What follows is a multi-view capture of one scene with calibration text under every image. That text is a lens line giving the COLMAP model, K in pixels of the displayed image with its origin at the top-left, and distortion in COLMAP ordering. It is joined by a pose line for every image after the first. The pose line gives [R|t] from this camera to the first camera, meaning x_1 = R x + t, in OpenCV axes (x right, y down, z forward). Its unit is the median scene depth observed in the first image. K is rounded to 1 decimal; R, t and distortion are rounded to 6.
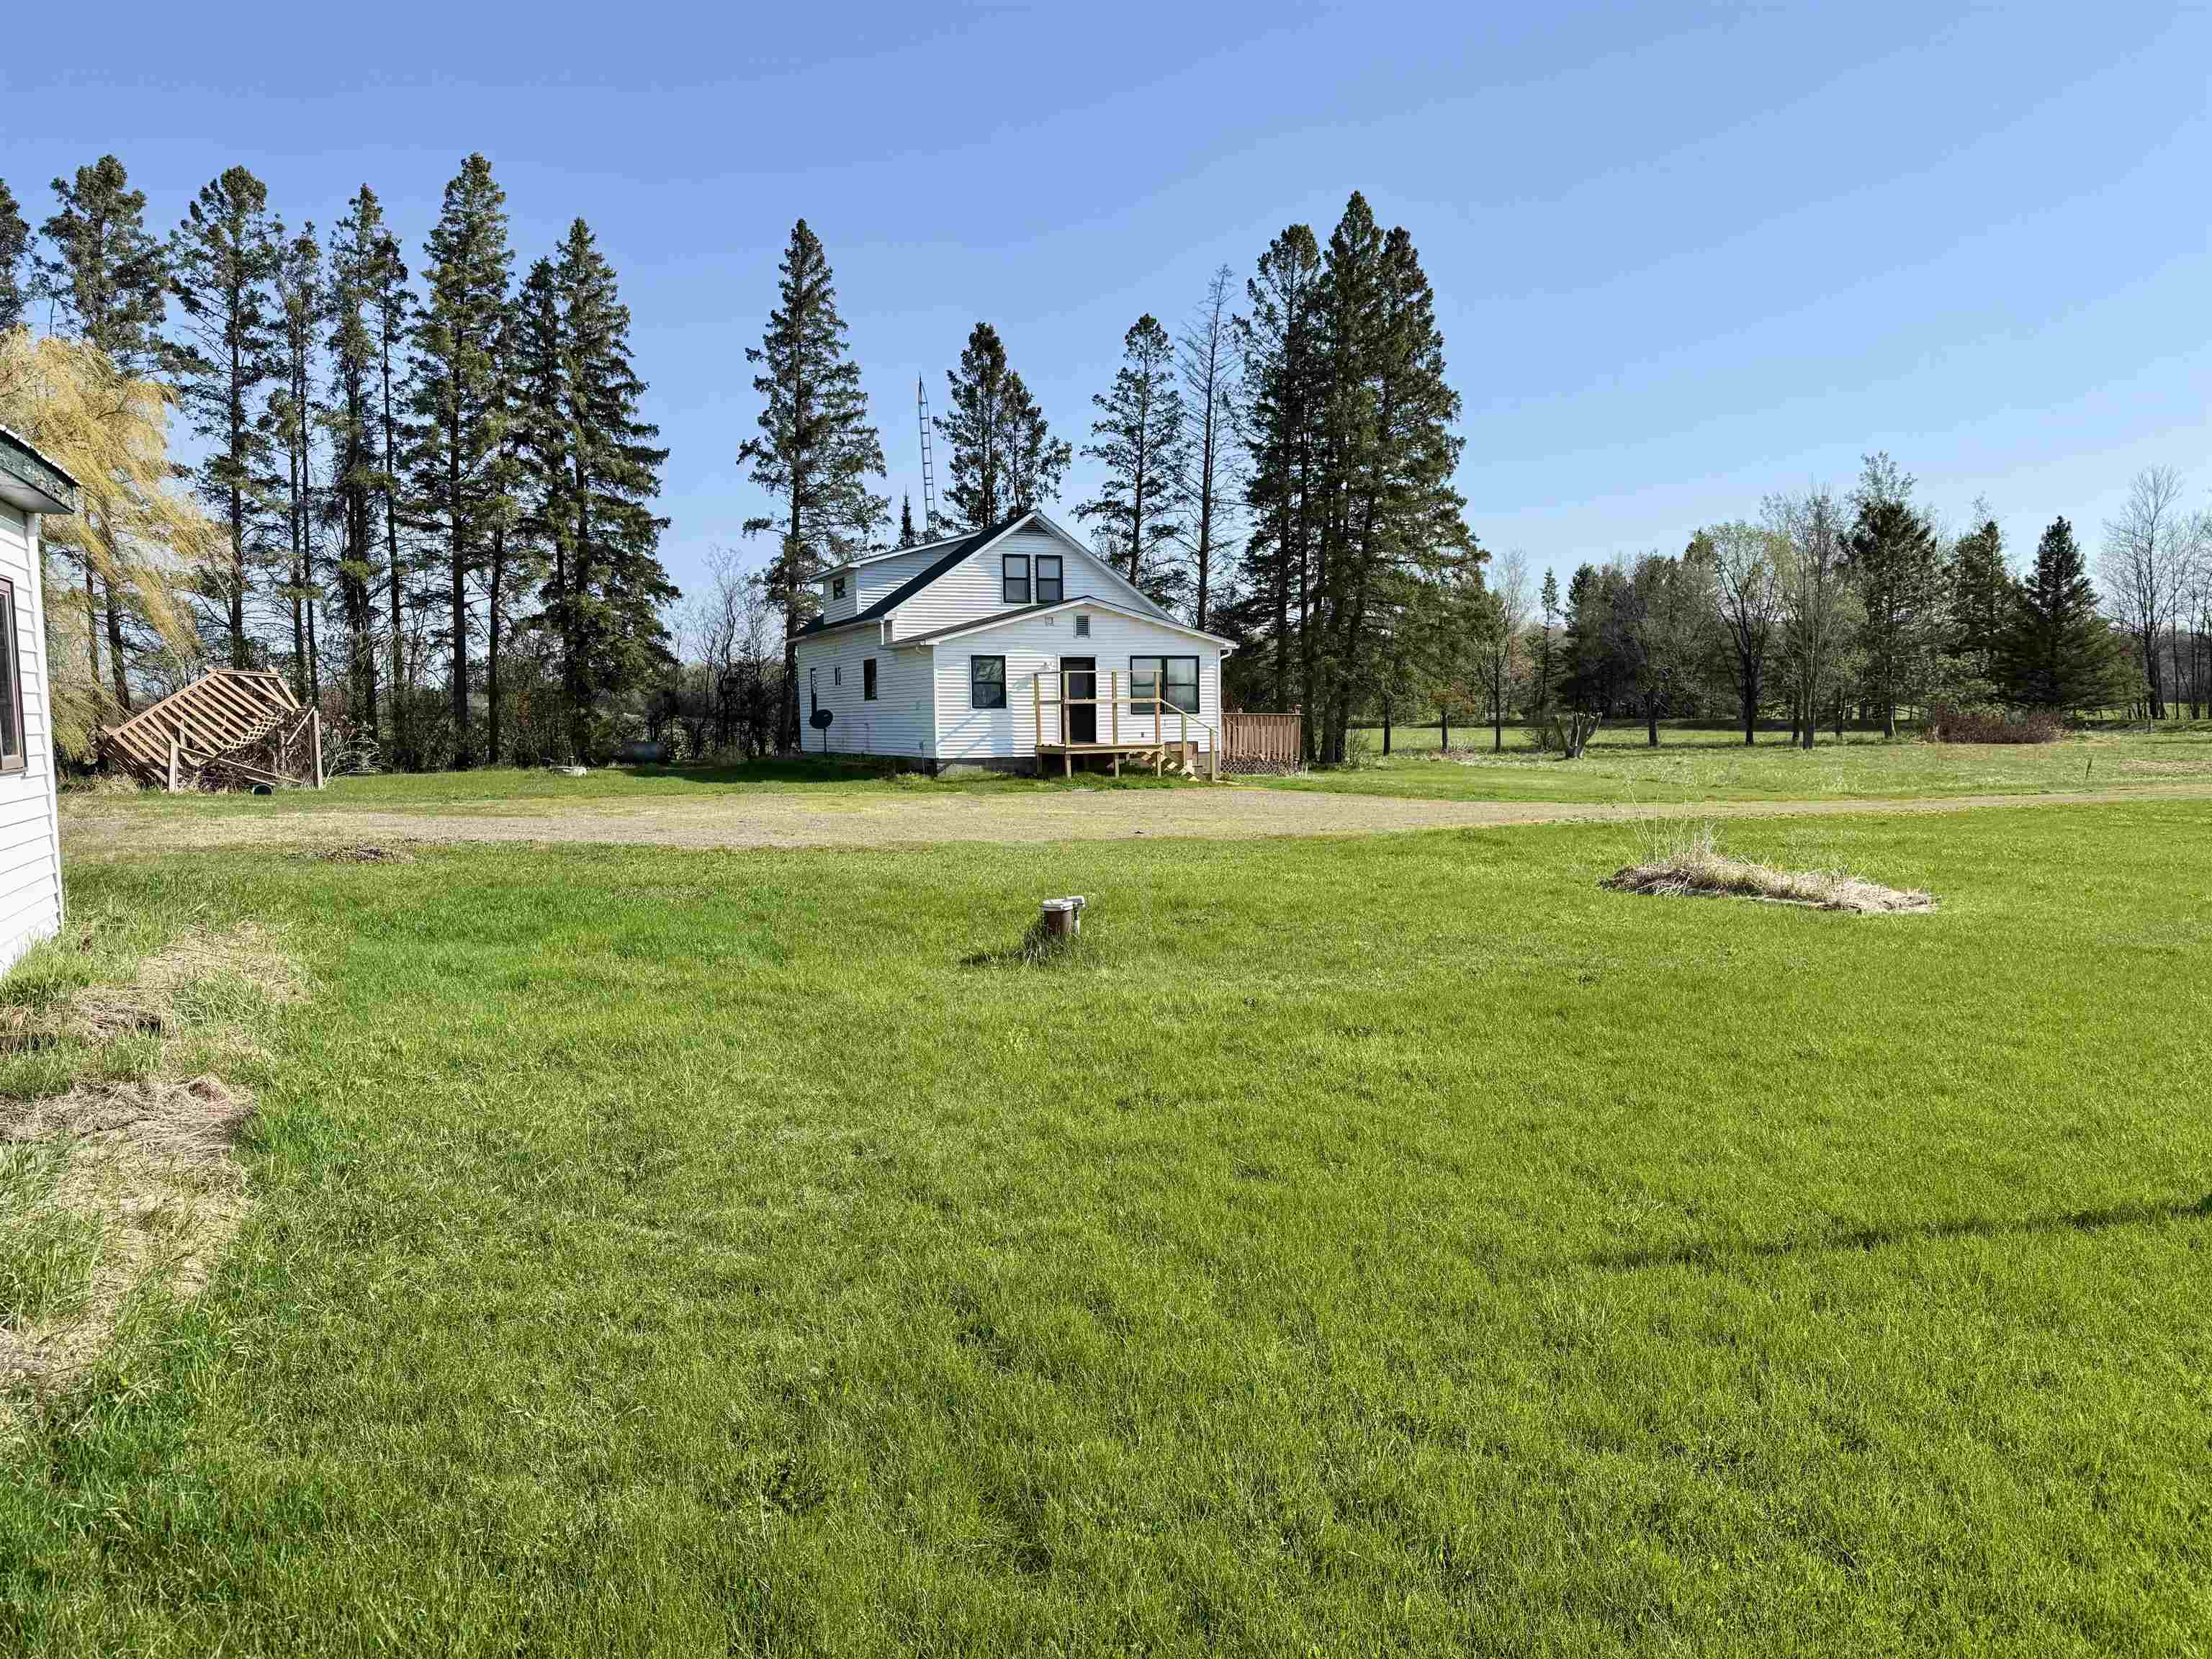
lens RADIAL K [[1594.0, 0, 1106.0], [0, 1594.0, 829.5], [0, 0, 1]] dist [-0.002143, -0.005840]
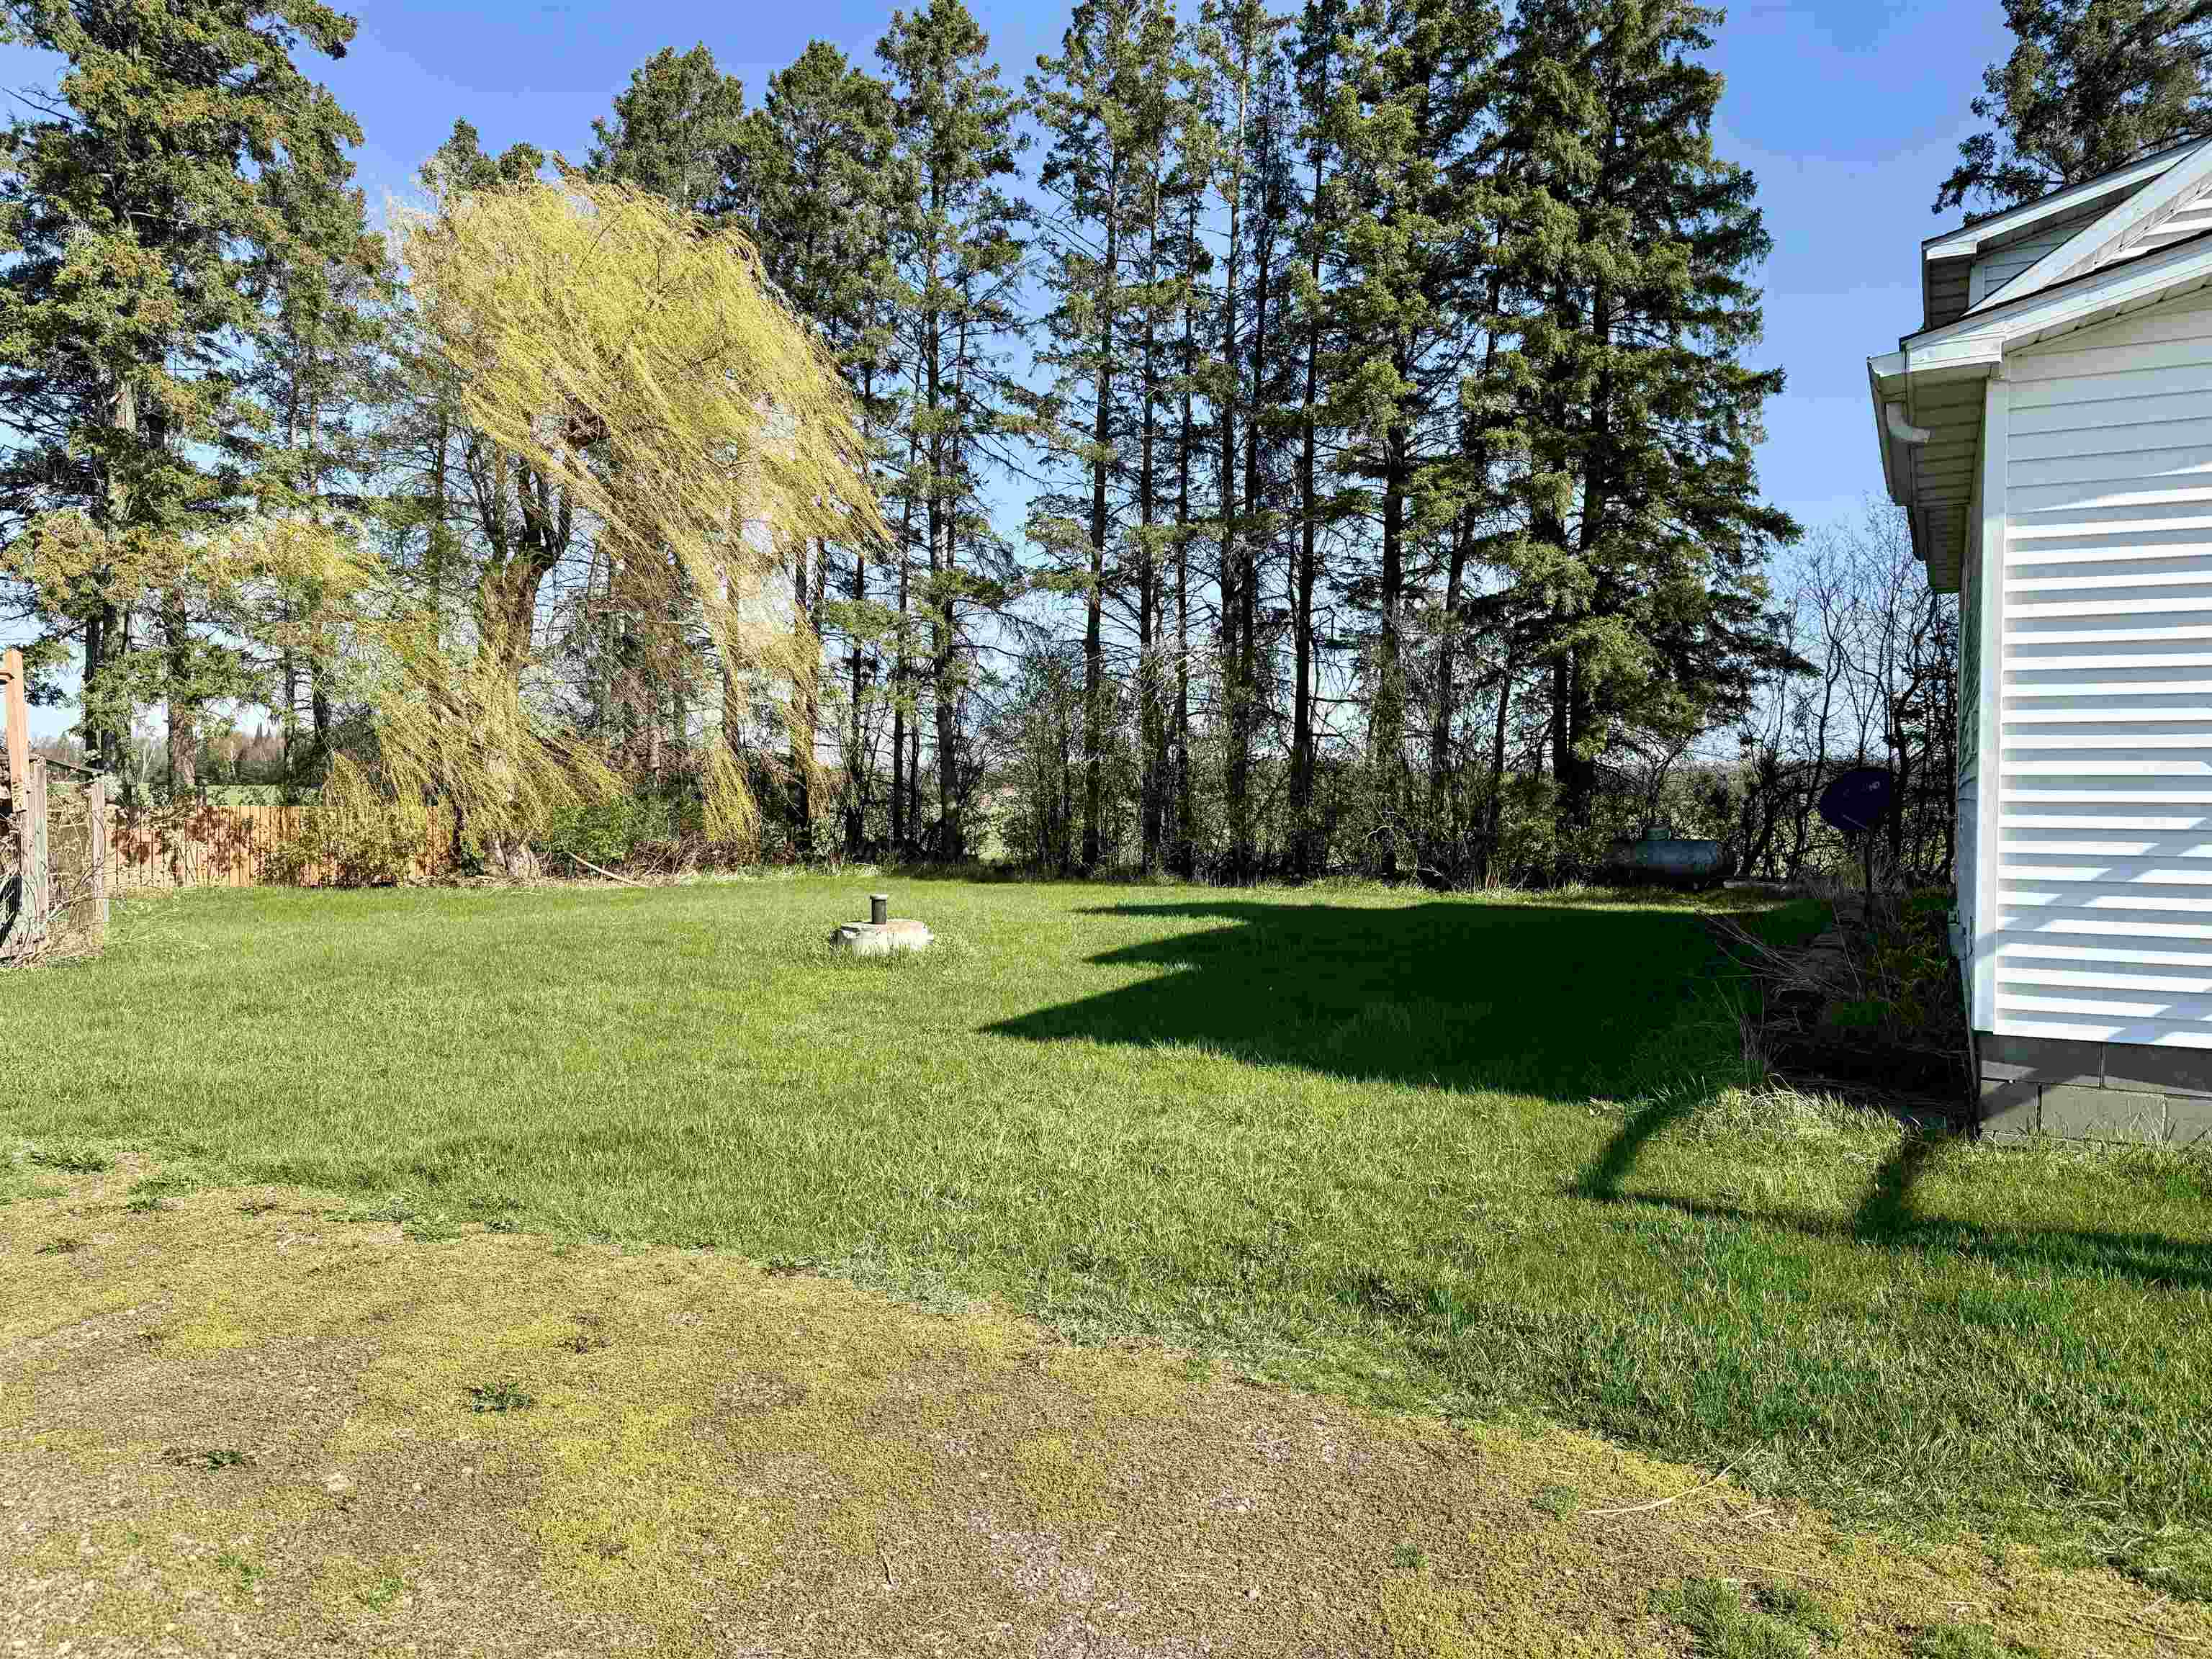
lens RADIAL K [[1594.0, 0, 1106.0], [0, 1594.0, 829.5], [0, 0, 1]] dist [-0.002143, -0.005840]
pose [[0.600671, 0.033936, -0.798776, -0.018275], [-0.074995, 0.997085, -0.014034, -0.040987], [0.795971, 0.068334, 0.601465, 0.588305]]
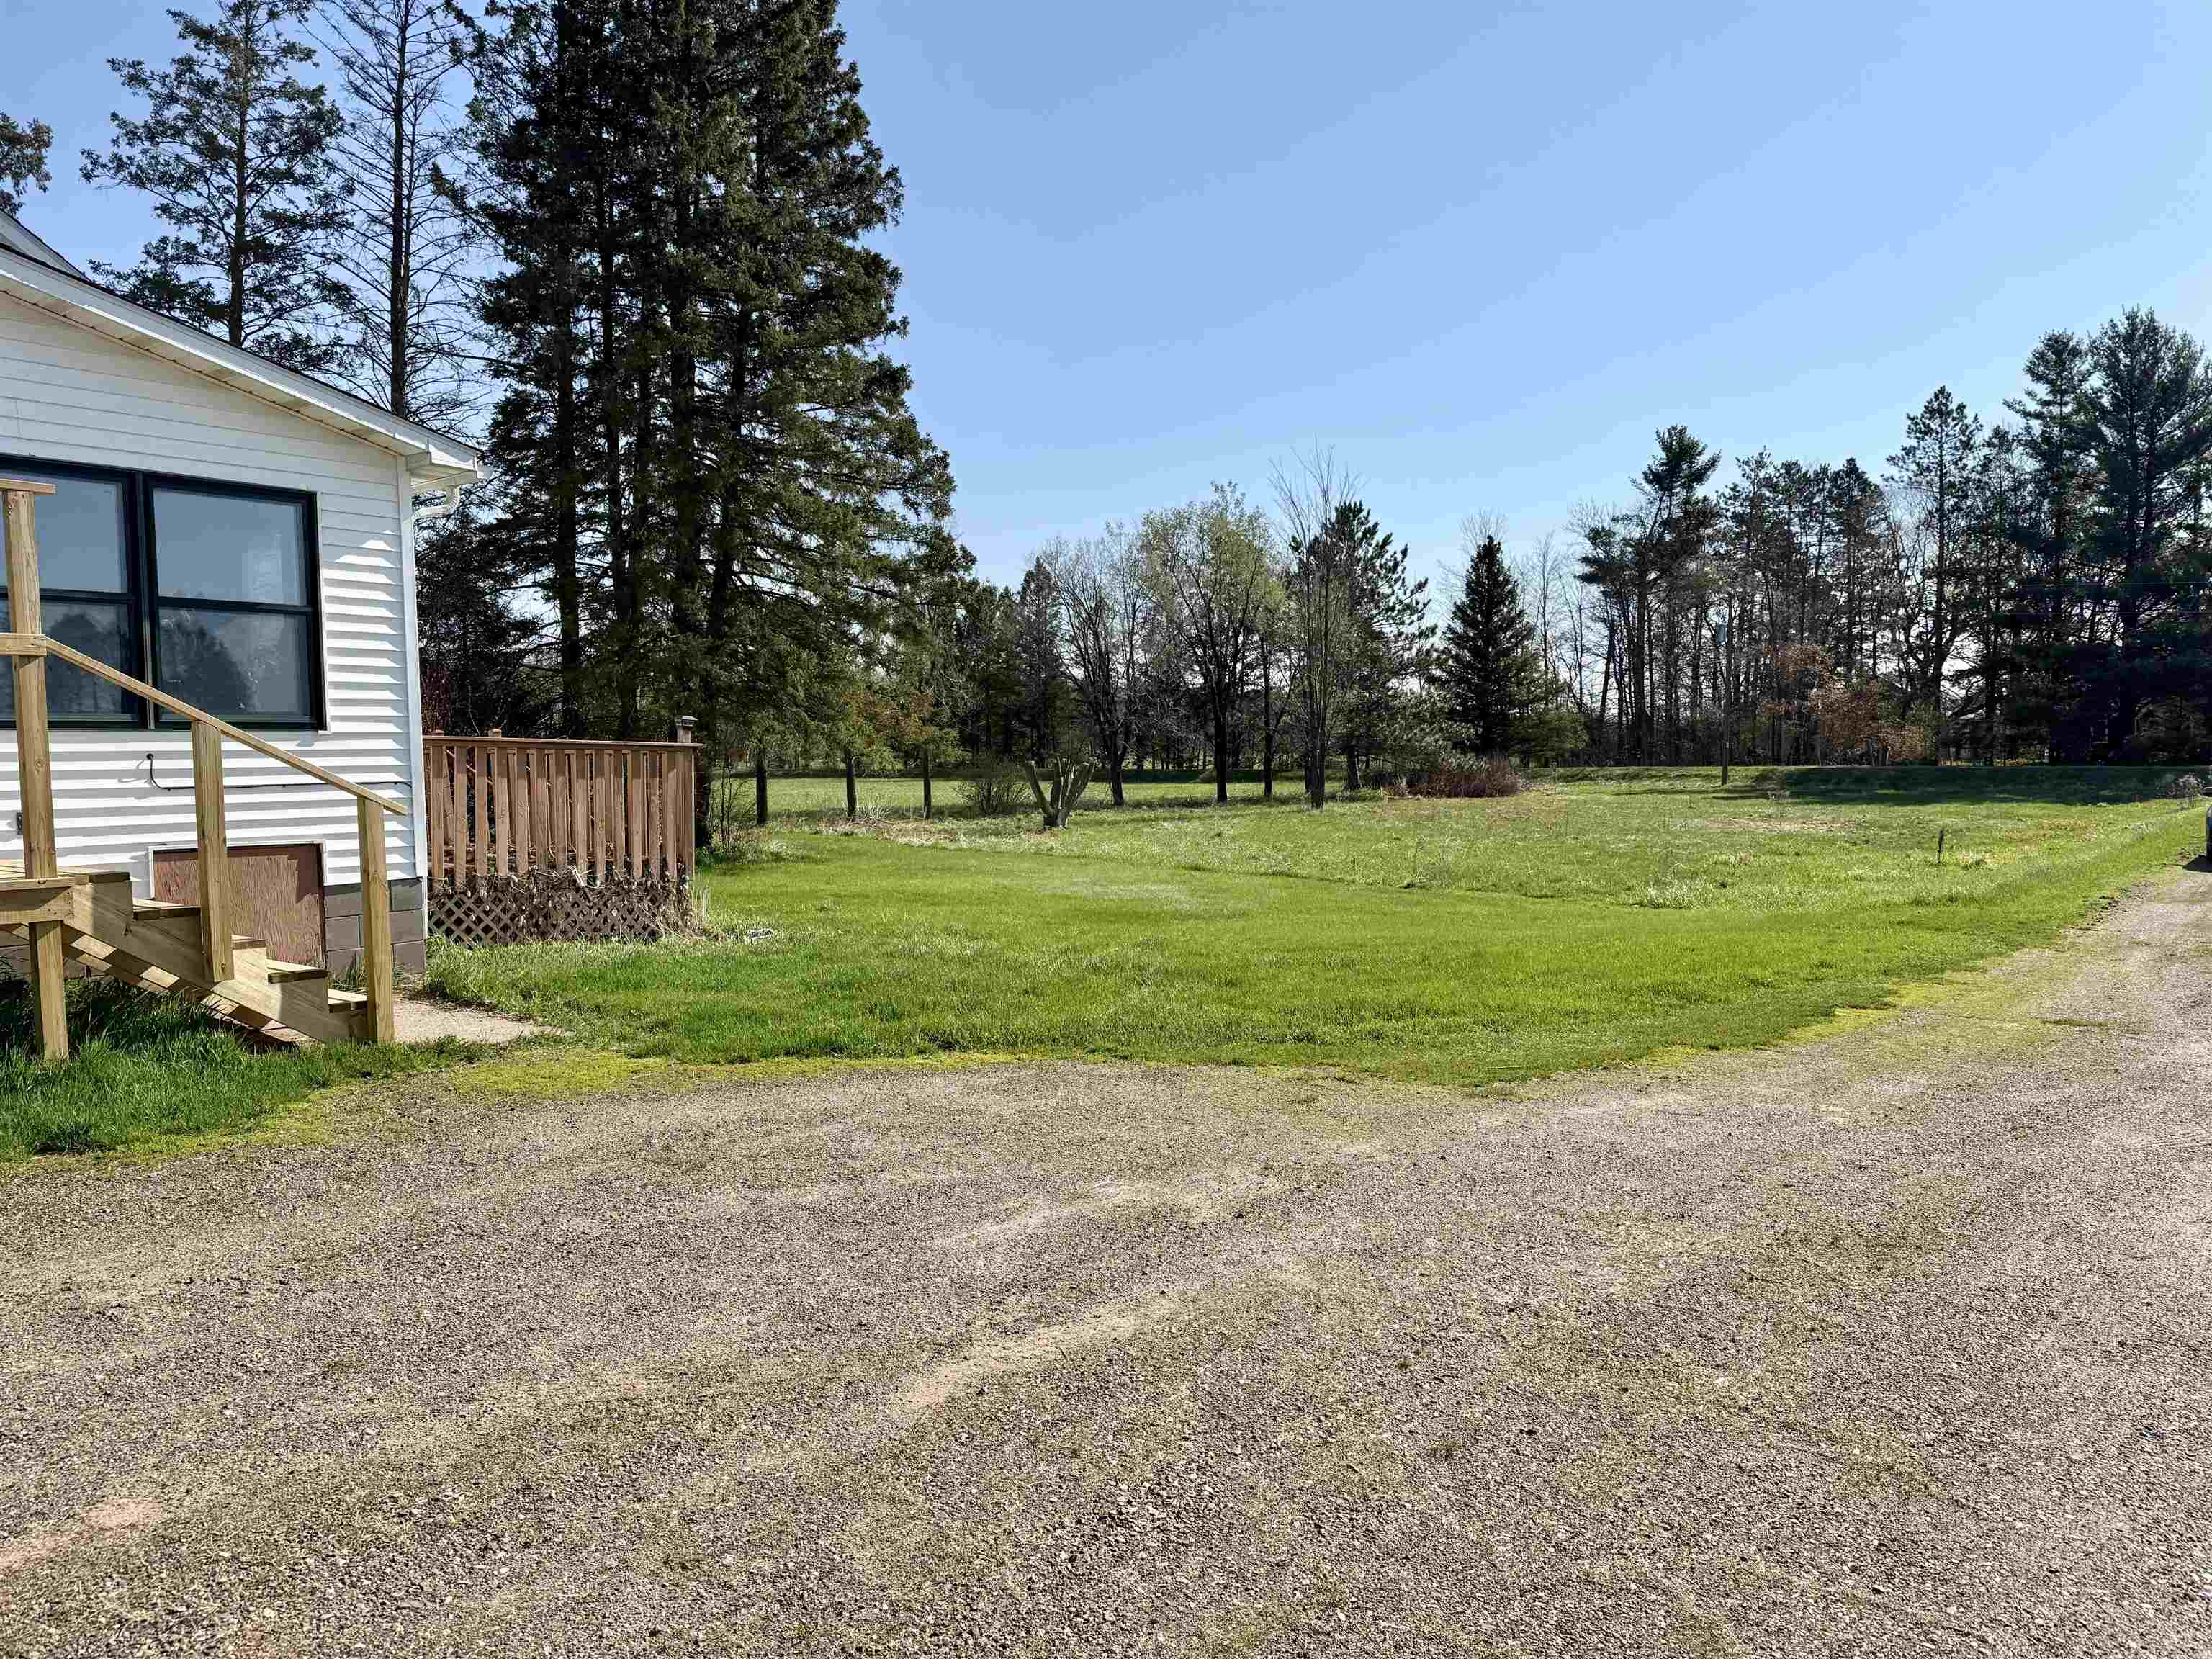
lens RADIAL K [[1499.5, 0, 1106.0], [0, 1499.5, 829.5], [0, 0, 1]] dist [0.216275, -0.195191]
pose [[0.891682, -0.013998, 0.452447, 0.043367], [0.026401, 0.999429, -0.021110, -0.037992], [-0.451893, 0.030768, 0.891542, 0.562952]]
